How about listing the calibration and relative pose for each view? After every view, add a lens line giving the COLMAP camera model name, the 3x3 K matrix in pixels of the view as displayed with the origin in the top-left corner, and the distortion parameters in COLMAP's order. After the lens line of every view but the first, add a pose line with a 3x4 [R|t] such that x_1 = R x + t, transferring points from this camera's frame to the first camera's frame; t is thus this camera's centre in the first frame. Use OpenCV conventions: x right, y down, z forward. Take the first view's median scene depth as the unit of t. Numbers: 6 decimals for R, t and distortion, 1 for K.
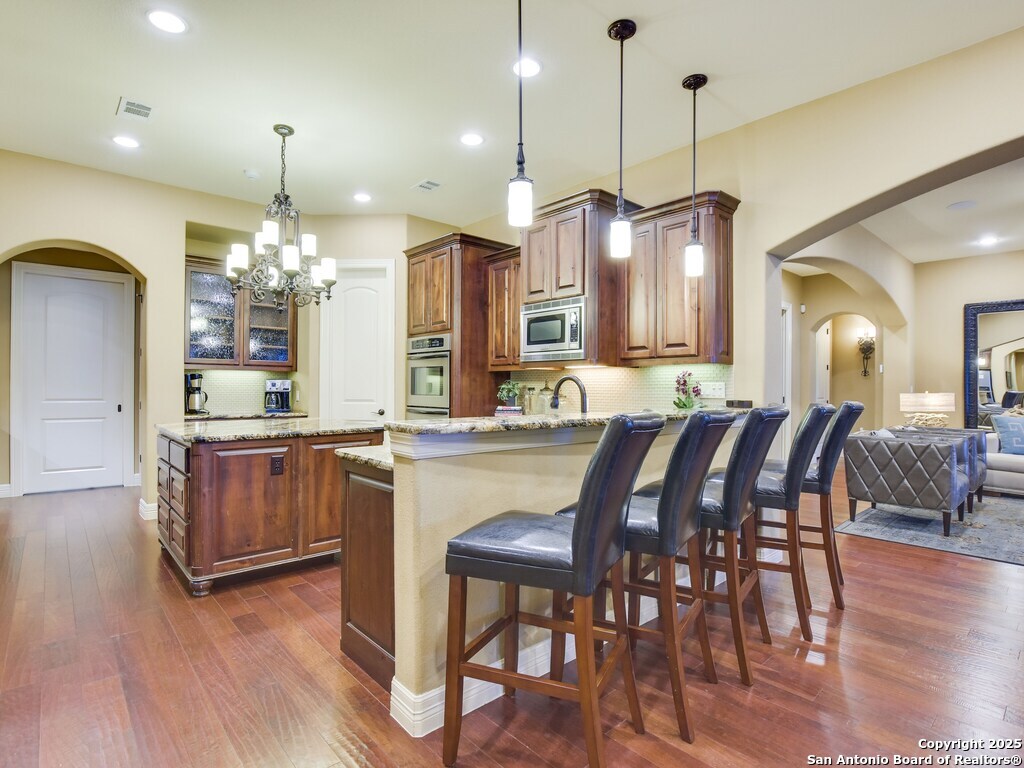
lens RADIAL K [[525.5, 0, 510.6], [0, 525.5, 388.1], [0, 0, 1]] dist [-0.024407, 0.000303]
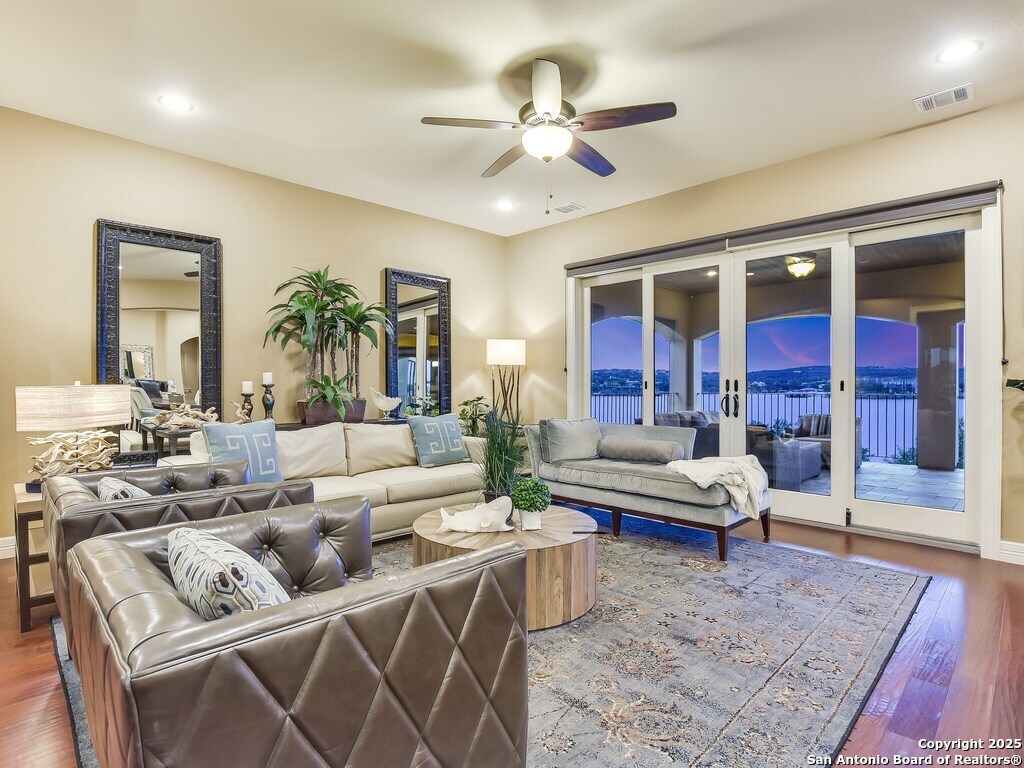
lens RADIAL K [[525.5, 0, 510.6], [0, 525.5, 388.1], [0, 0, 1]] dist [-0.024407, 0.000303]
pose [[-0.050372, -0.012846, 0.998648, 0.588663], [-0.000812, 0.999917, 0.012821, 0.011128], [-0.998730, -0.000166, -0.050378, 1.091298]]
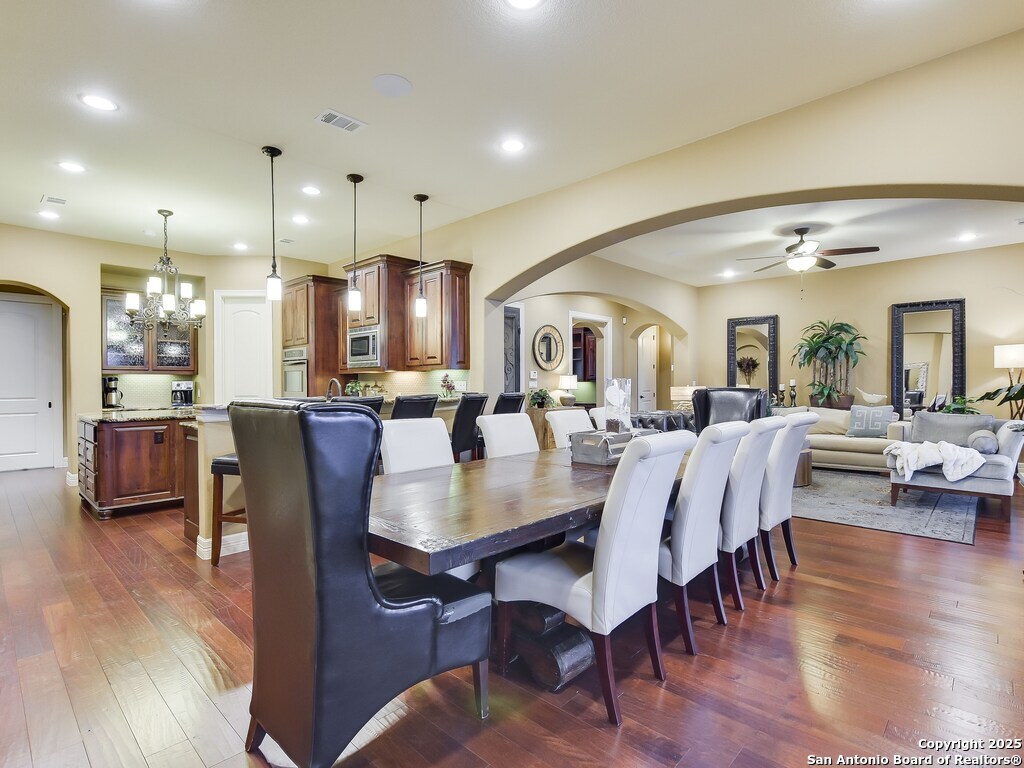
lens RADIAL K [[515.2, 0, 509.6], [0, 515.2, 387.7], [0, 0, 1]] dist [-0.001836, 0.000296]
pose [[0.996791, -0.010355, 0.079374, 0.391443], [0.009805, 0.999925, 0.007313, -0.001197], [-0.079444, -0.006511, 0.996818, -0.503657]]
